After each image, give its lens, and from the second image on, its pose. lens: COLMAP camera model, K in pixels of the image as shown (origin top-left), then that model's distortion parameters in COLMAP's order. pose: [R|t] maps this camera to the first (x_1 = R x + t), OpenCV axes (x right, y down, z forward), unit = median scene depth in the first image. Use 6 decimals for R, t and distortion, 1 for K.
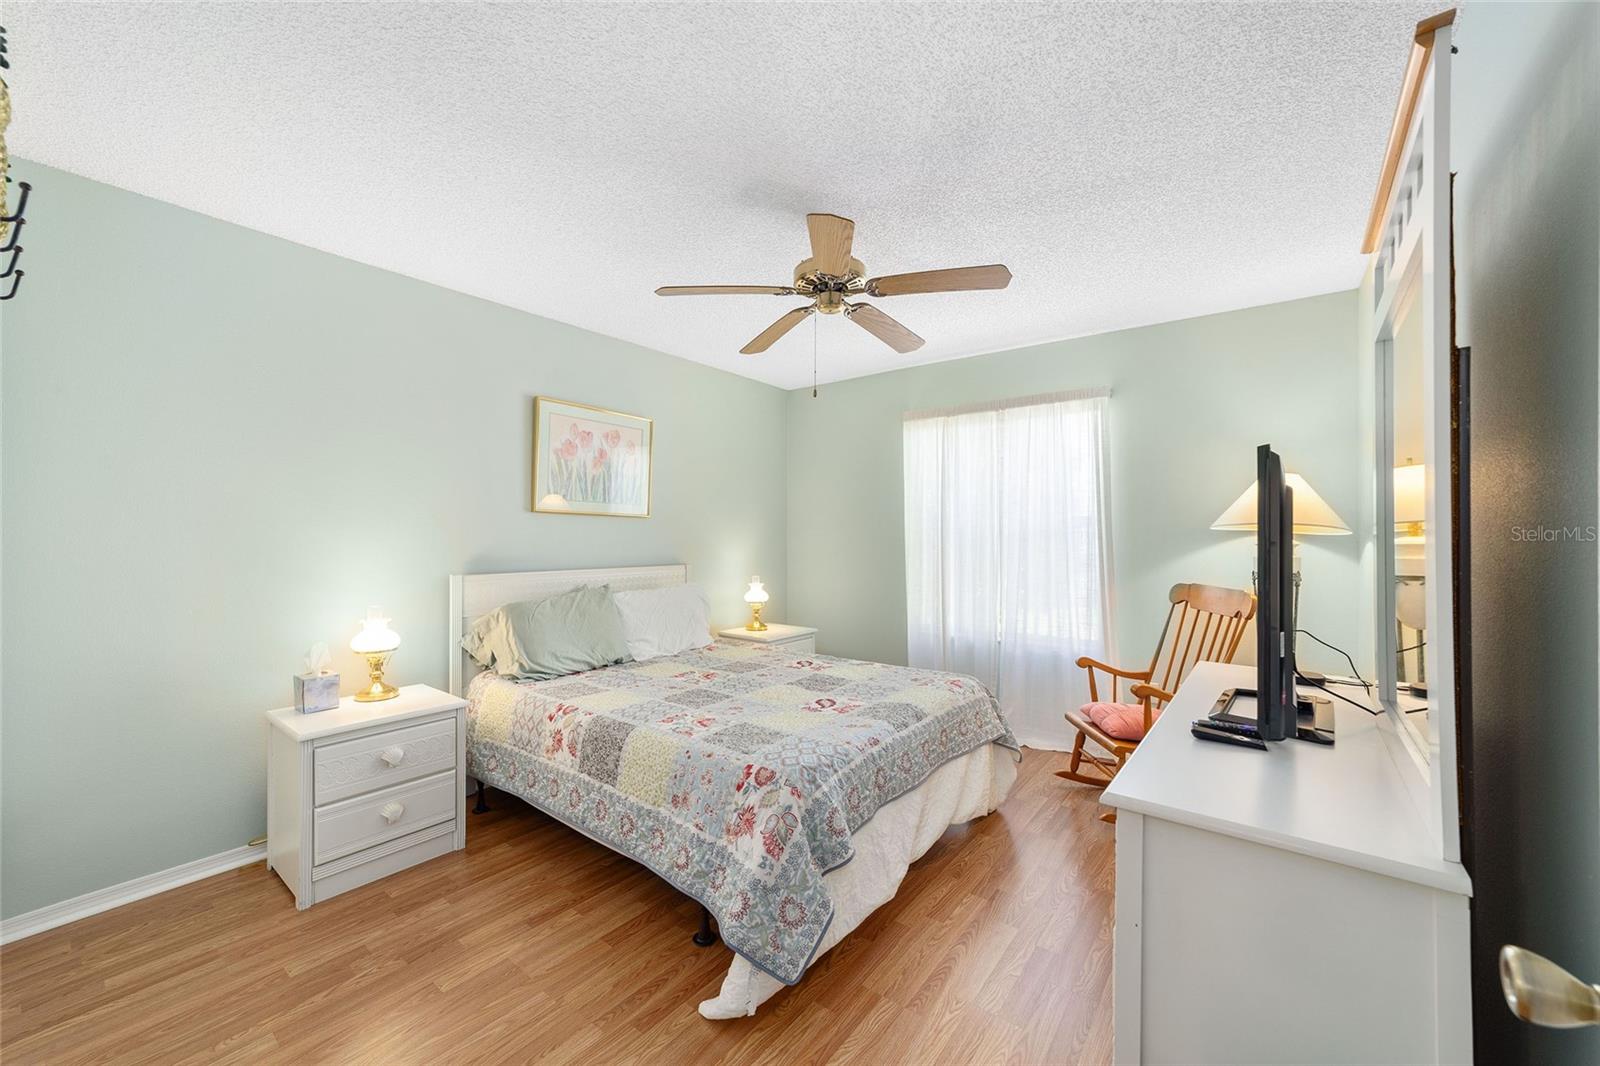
lens RADIAL K [[614.0, 0, 800.4], [0, 614.0, 533.5], [0, 0, 1]] dist [-0.017412, 0.006568]
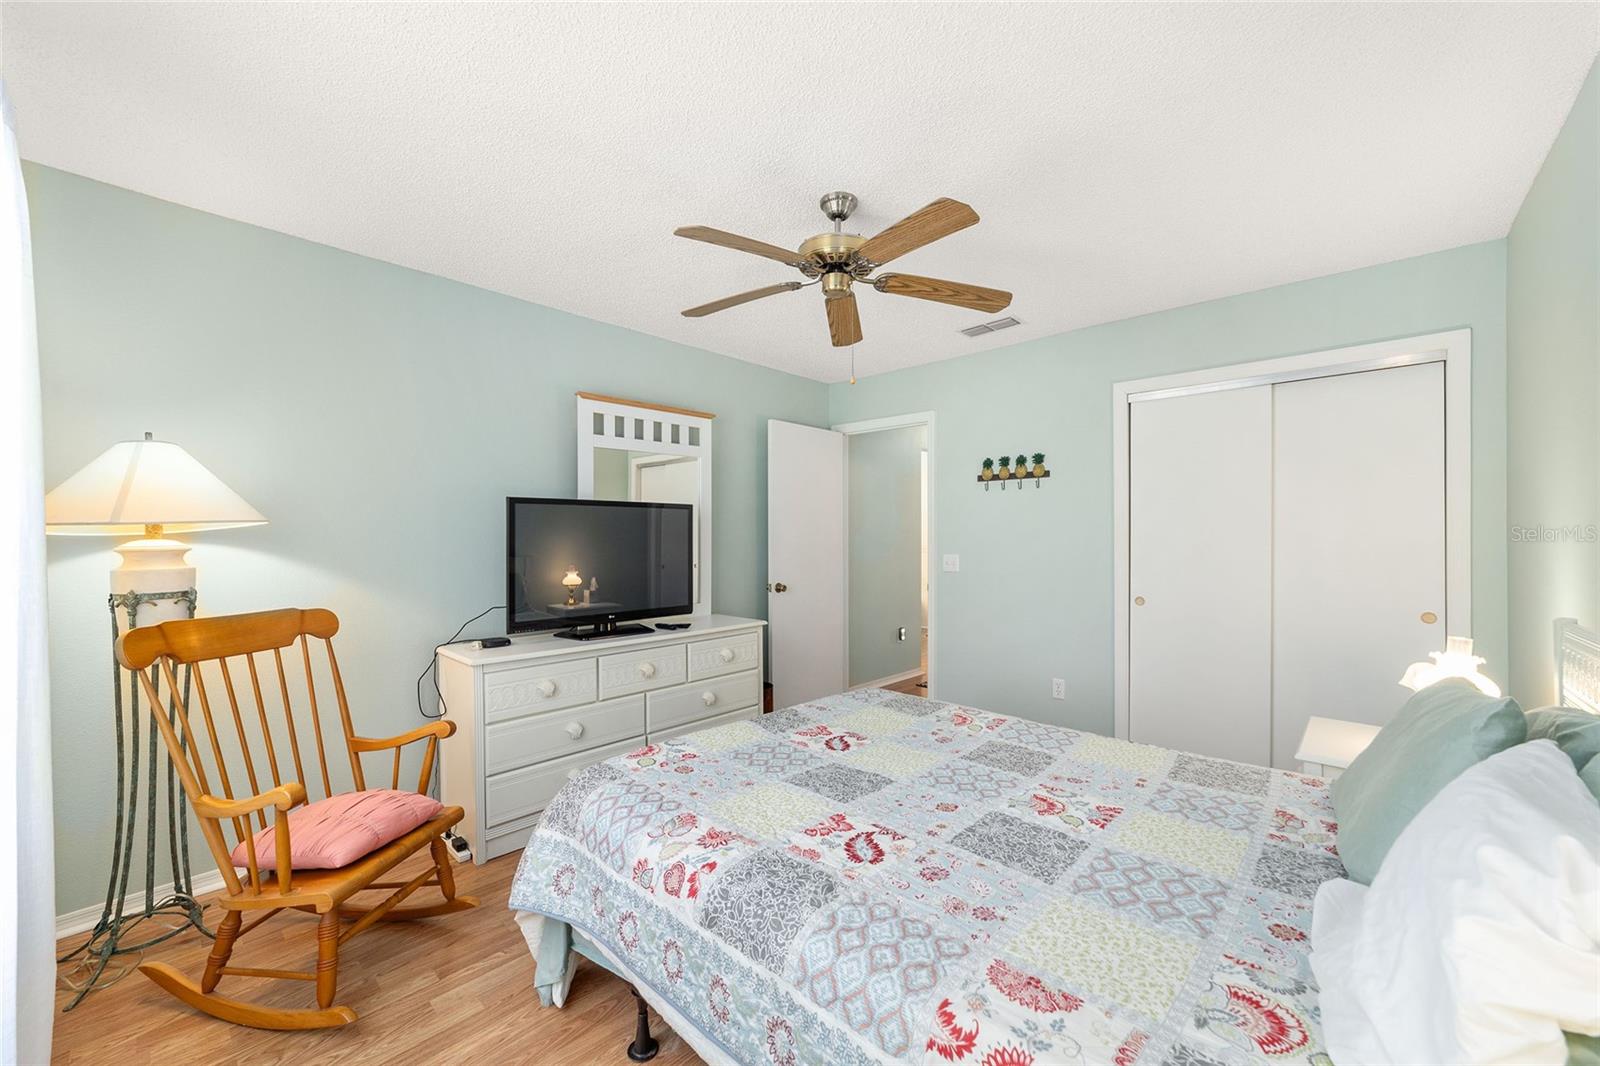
lens RADIAL K [[614.0, 0, 798.3], [0, 614.0, 540.2], [0, 0, 1]] dist [-0.017412, 0.006568]
pose [[-0.995201, 0.000261, 0.097856, 0.014468], [0.000311, 1.000000, 0.000489, 0.003586], [-0.097855, 0.000517, -0.995201, 1.927113]]
